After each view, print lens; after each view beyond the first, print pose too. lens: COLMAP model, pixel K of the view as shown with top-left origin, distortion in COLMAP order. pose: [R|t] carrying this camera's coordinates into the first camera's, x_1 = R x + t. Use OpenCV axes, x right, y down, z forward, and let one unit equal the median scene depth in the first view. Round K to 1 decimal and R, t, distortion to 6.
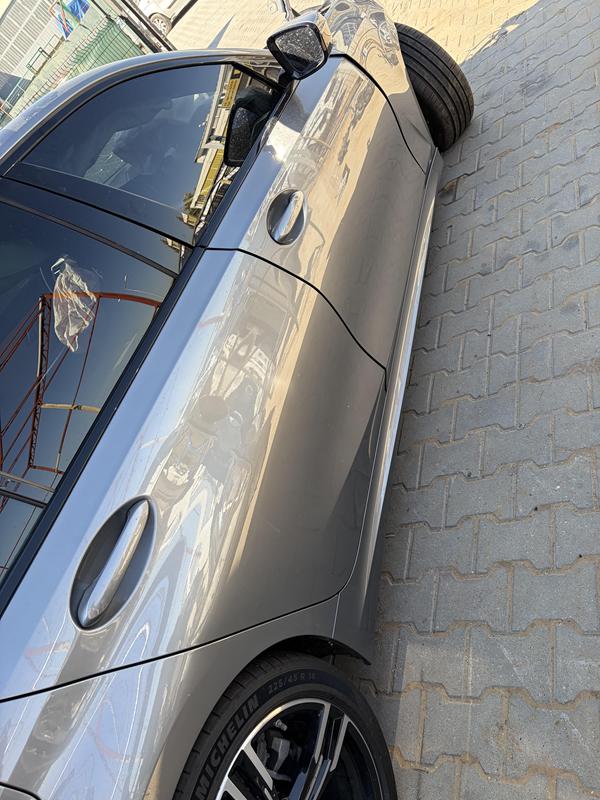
lens RADIAL K [[594.7, 0, 300.0], [0, 594.7, 400.0], [0, 0, 1]] dist [0.020152, -0.002622]
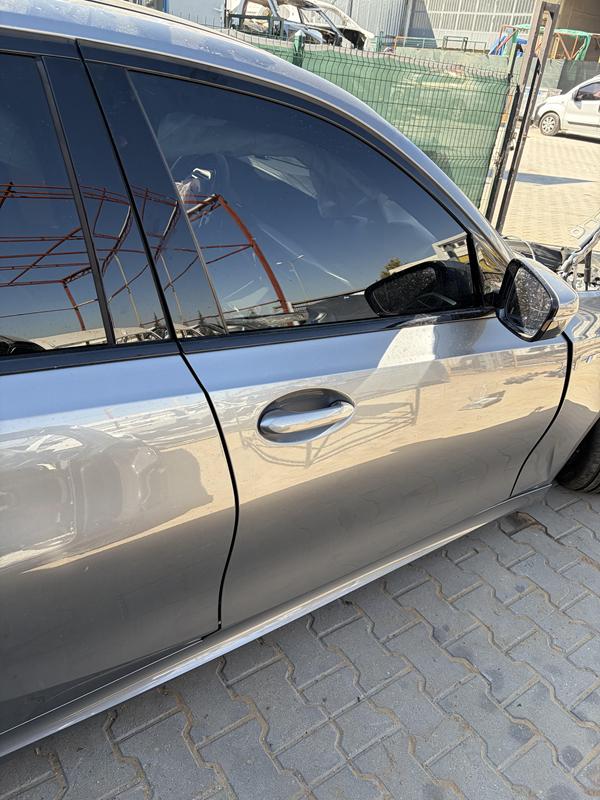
lens RADIAL K [[594.7, 0, 300.0], [0, 594.7, 400.0], [0, 0, 1]] dist [0.020152, -0.002622]
pose [[0.519432, 0.852458, -0.059208, -0.000405], [-0.854178, 0.519918, -0.008090, -0.215093], [0.023887, 0.054777, 0.998213, 0.200547]]
